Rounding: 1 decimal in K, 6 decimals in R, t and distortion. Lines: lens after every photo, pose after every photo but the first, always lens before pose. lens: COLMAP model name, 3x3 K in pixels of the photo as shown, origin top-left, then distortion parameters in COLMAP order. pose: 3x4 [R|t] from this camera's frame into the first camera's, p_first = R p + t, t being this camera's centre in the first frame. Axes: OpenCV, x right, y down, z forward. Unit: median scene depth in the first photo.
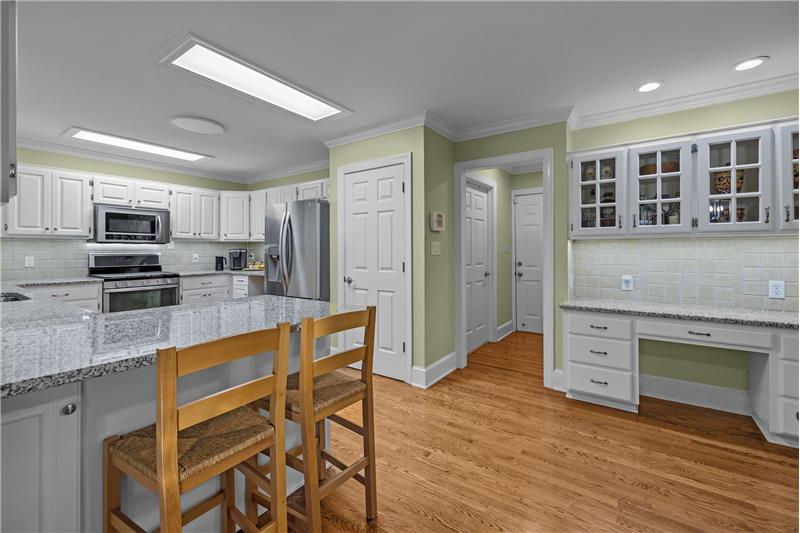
lens RADIAL K [[344.9, 0, 399.9], [0, 344.9, 263.2], [0, 0, 1]] dist [0.000337, -0.000148]
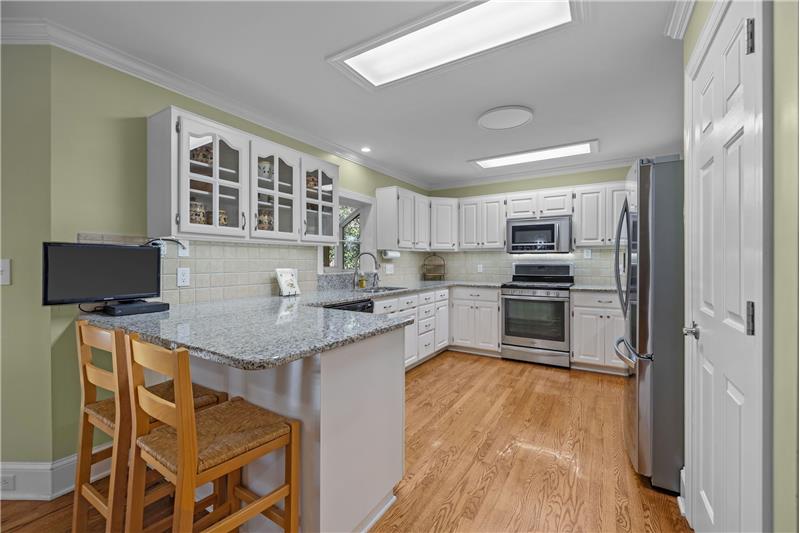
lens RADIAL K [[344.9, 0, 399.9], [0, 344.9, 263.2], [0, 0, 1]] dist [0.000337, -0.000148]
pose [[0.051897, 0.004127, -0.998644, 0.225780], [-0.037963, 0.999277, 0.002157, -0.015327], [0.997931, 0.037800, 0.052016, 0.549403]]
